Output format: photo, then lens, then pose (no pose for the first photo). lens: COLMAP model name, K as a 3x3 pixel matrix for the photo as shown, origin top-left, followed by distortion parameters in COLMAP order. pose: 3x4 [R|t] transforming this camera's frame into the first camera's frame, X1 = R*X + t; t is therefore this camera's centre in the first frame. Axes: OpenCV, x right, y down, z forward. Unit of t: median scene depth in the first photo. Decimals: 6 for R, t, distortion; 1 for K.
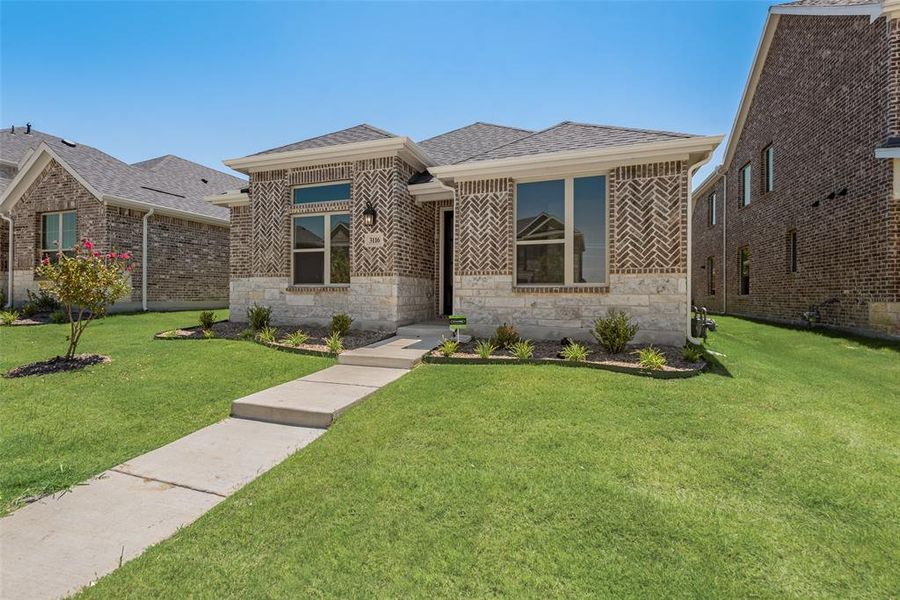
lens RADIAL K [[354.2, 0, 450.0], [0, 354.2, 300.0], [0, 0, 1]] dist [0.000049, -0.000093]
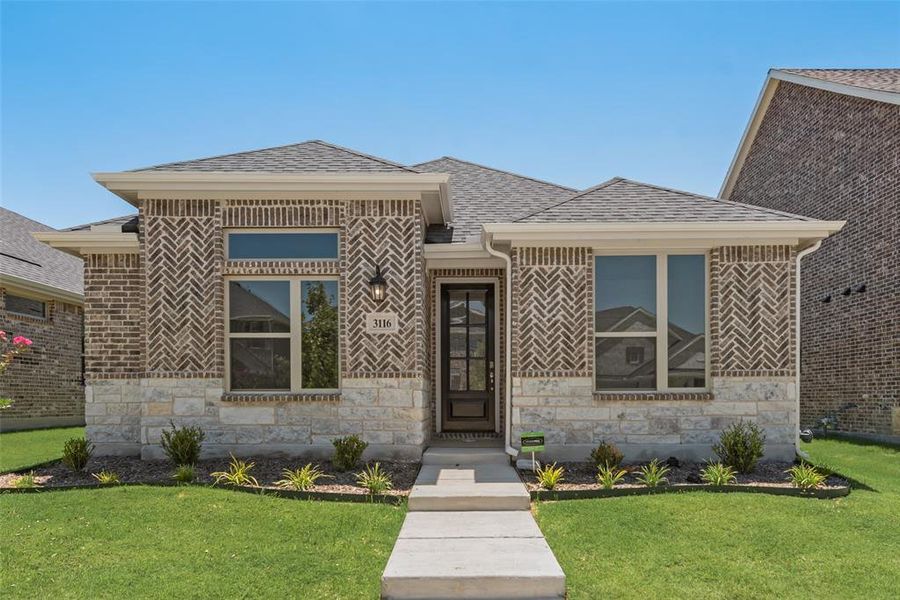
lens RADIAL K [[512.3, 0, 451.2], [0, 512.3, 414.3], [0, 0, 1]] dist [-0.000522, 0.000415]
pose [[0.953439, -0.017610, 0.301072, -0.424452], [0.014813, 0.999823, 0.011570, -0.008628], [-0.301223, -0.006572, 0.953531, 0.049863]]
